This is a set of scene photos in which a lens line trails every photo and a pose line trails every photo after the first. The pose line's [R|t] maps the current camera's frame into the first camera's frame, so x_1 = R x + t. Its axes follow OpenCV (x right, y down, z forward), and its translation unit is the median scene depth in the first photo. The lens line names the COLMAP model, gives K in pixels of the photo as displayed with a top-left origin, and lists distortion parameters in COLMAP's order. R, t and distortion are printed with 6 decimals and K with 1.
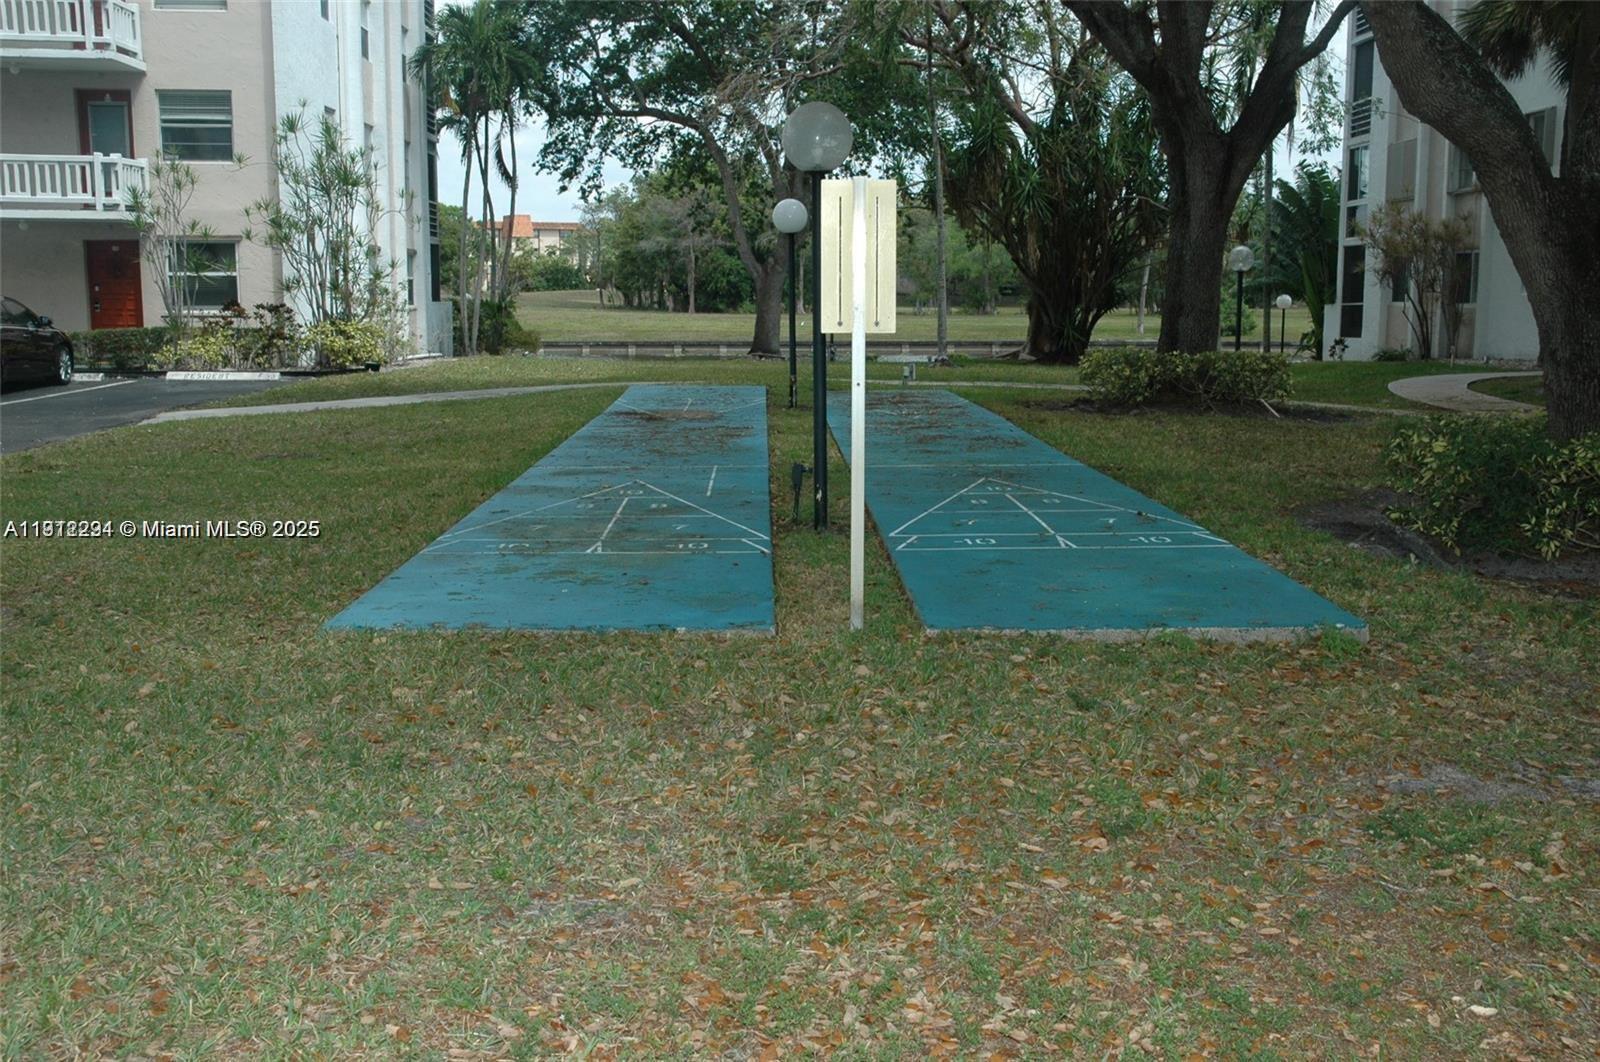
lens RADIAL K [[1655.4, 0, 829.4], [0, 1655.4, 529.5], [0, 0, 1]] dist [-0.105754, 0.256334]
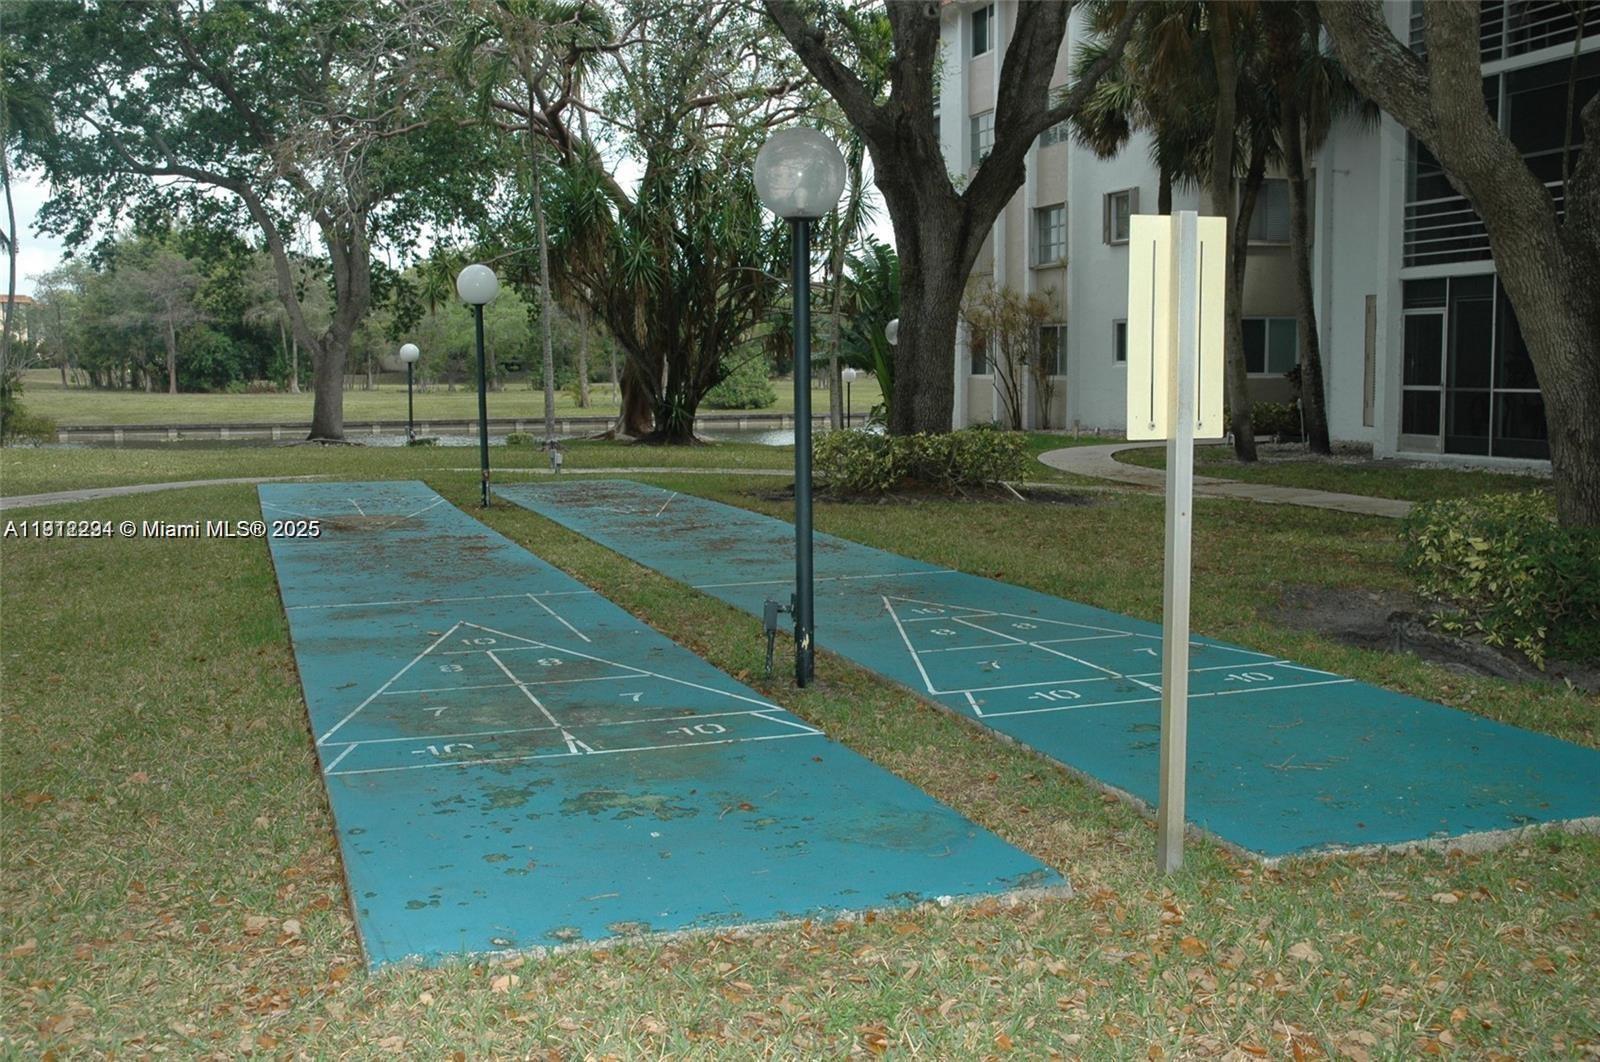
lens RADIAL K [[1655.4, 0, 829.4], [0, 1655.4, 529.5], [0, 0, 1]] dist [-0.105754, 0.256334]
pose [[0.952386, -0.035531, 0.302818, -0.042025], [0.049007, 0.998112, -0.037016, -0.008001], [-0.300931, 0.050094, 0.952329, 0.049208]]
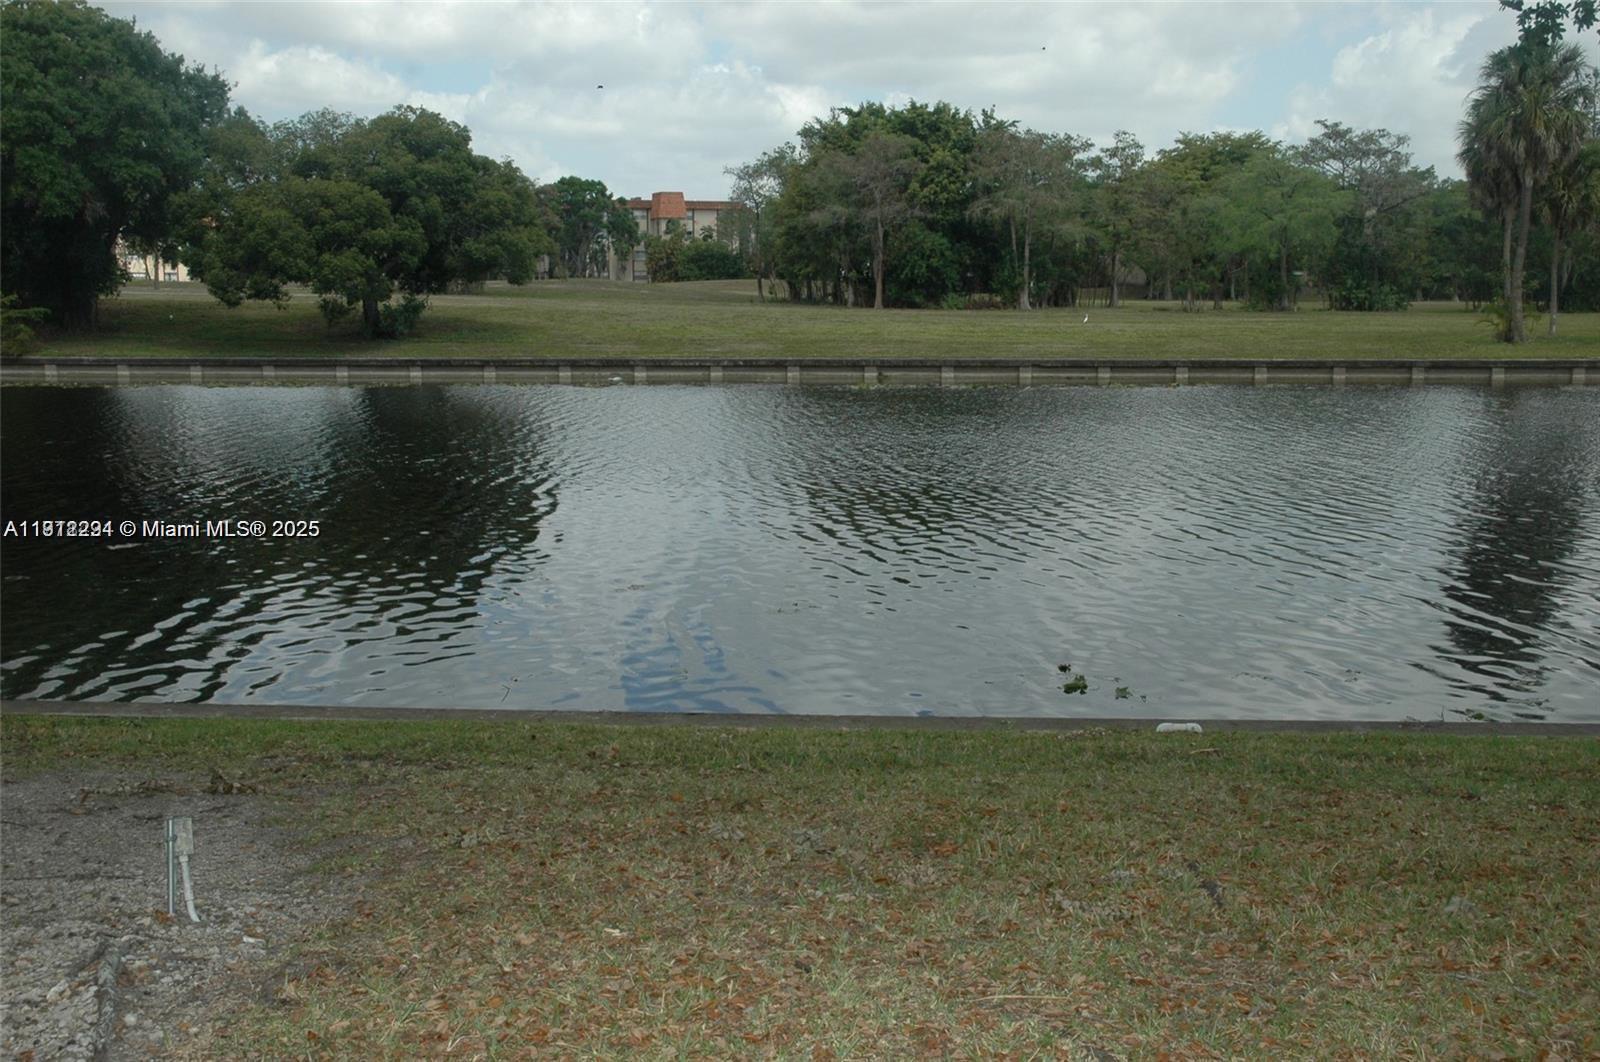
lens RADIAL K [[1655.4, 0, 829.4], [0, 1655.4, 529.5], [0, 0, 1]] dist [-0.105754, 0.256334]
pose [[0.994749, 0.011113, -0.101739, -0.088450], [-0.010647, 0.999930, 0.005113, -0.108763], [0.101789, -0.004003, 0.994798, 0.794597]]
